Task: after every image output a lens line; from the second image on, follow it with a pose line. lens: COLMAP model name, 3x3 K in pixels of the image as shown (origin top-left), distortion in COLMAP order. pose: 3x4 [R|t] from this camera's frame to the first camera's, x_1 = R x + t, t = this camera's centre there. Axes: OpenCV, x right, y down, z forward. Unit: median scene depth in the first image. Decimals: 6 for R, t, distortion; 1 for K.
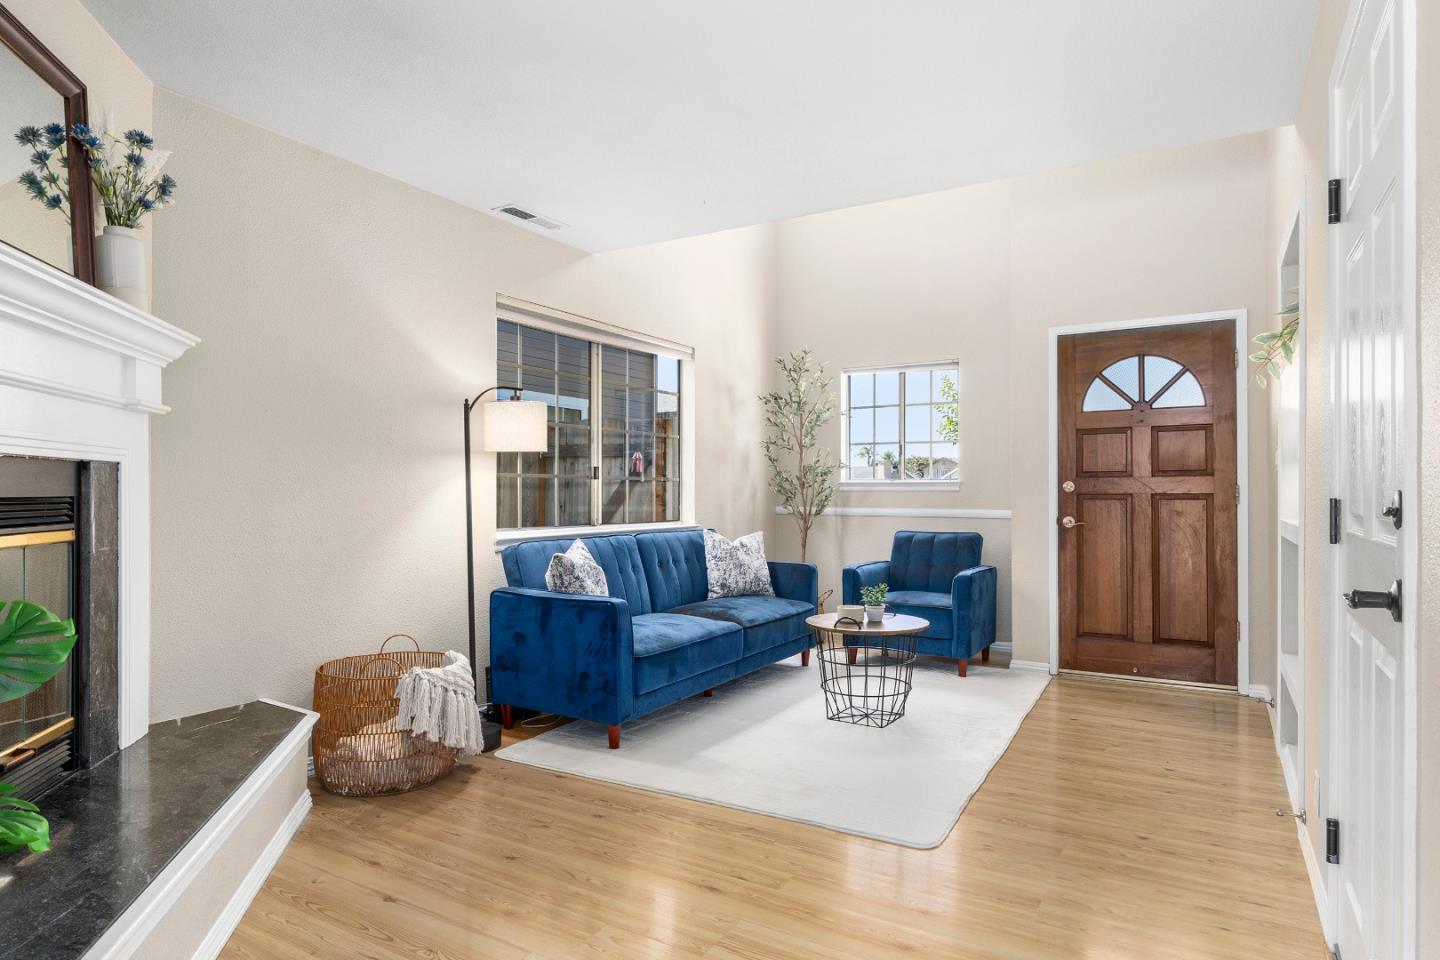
lens RADIAL K [[780.6, 0, 720.0], [0, 780.6, 480.0], [0, 0, 1]] dist [-0.001692, -0.000224]
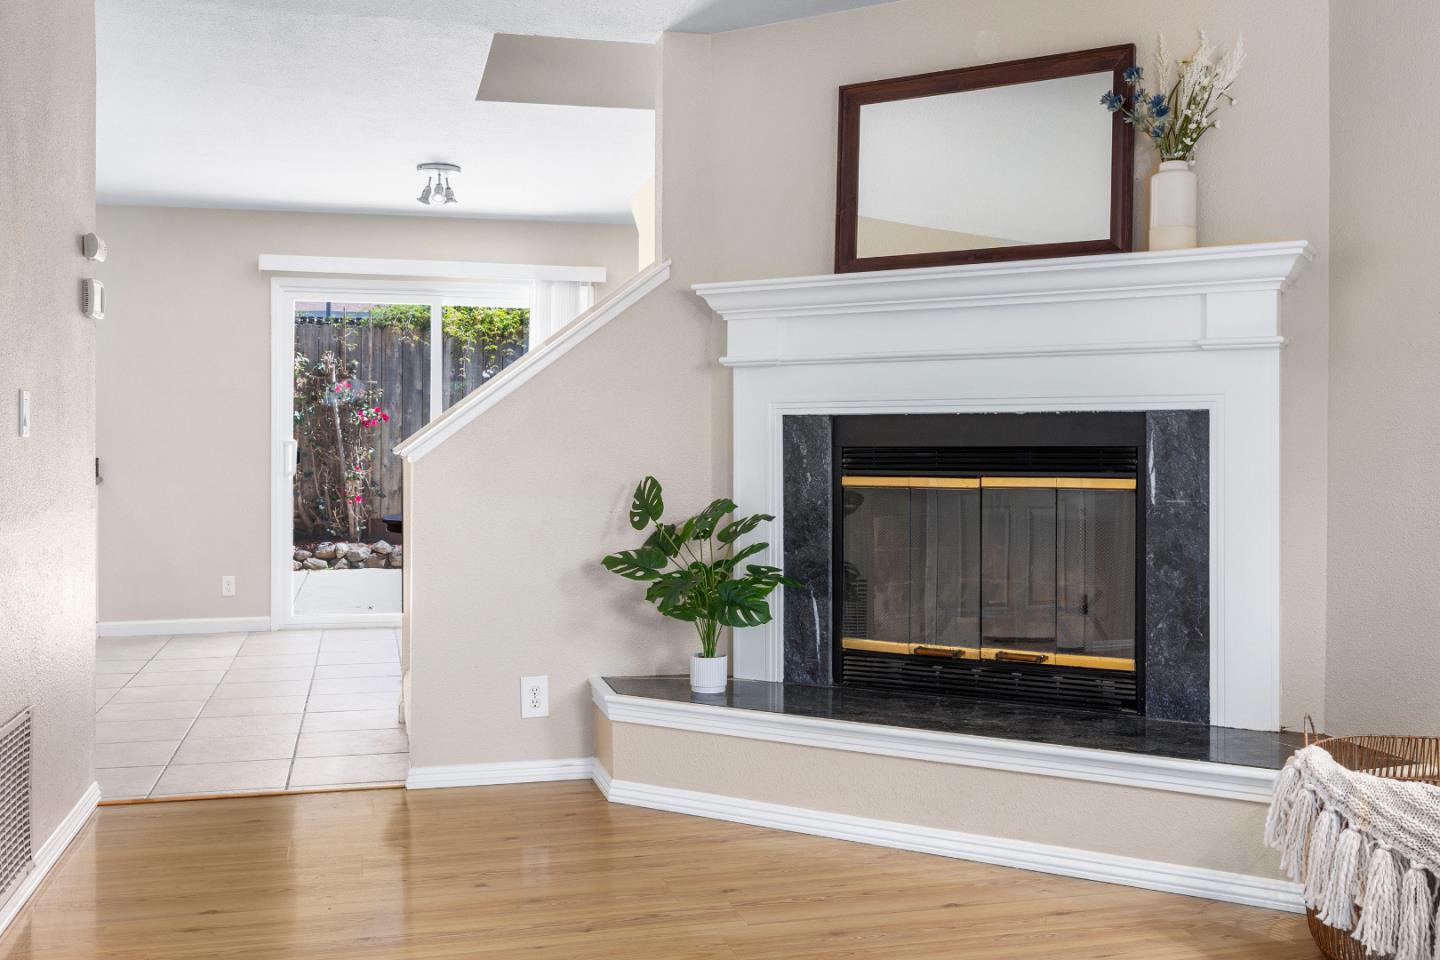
lens RADIAL K [[1327.7, 0, 719.1], [0, 1327.7, 441.8], [0, 0, 1]] dist [-0.005009, 0.013806]
pose [[-0.685029, -0.004024, -0.728505, 0.361036], [0.010223, 0.999833, -0.015135, 0.015639], [0.728444, -0.017816, -0.684873, 0.786811]]
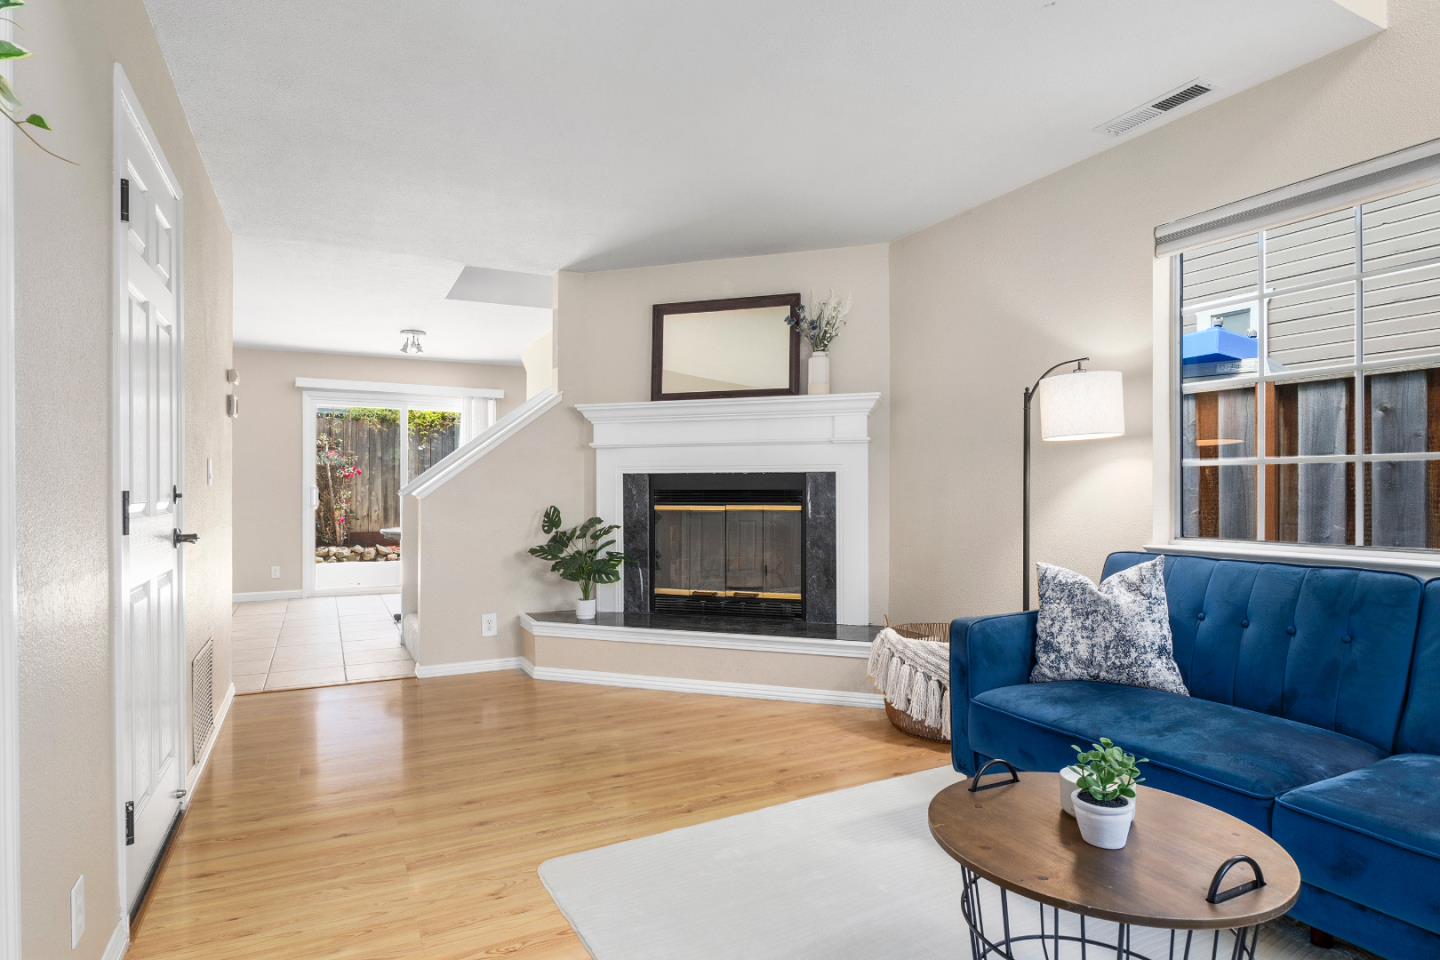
lens RADIAL K [[747.2, 0, 701.3], [0, 747.2, 479.7], [0, 0, 1]] dist [0.000778, -0.000142]
pose [[-0.517387, -0.011648, -0.855672, 0.455937], [0.013636, 0.999668, -0.021853, 0.015223], [0.855643, -0.022974, -0.517057, 0.793291]]
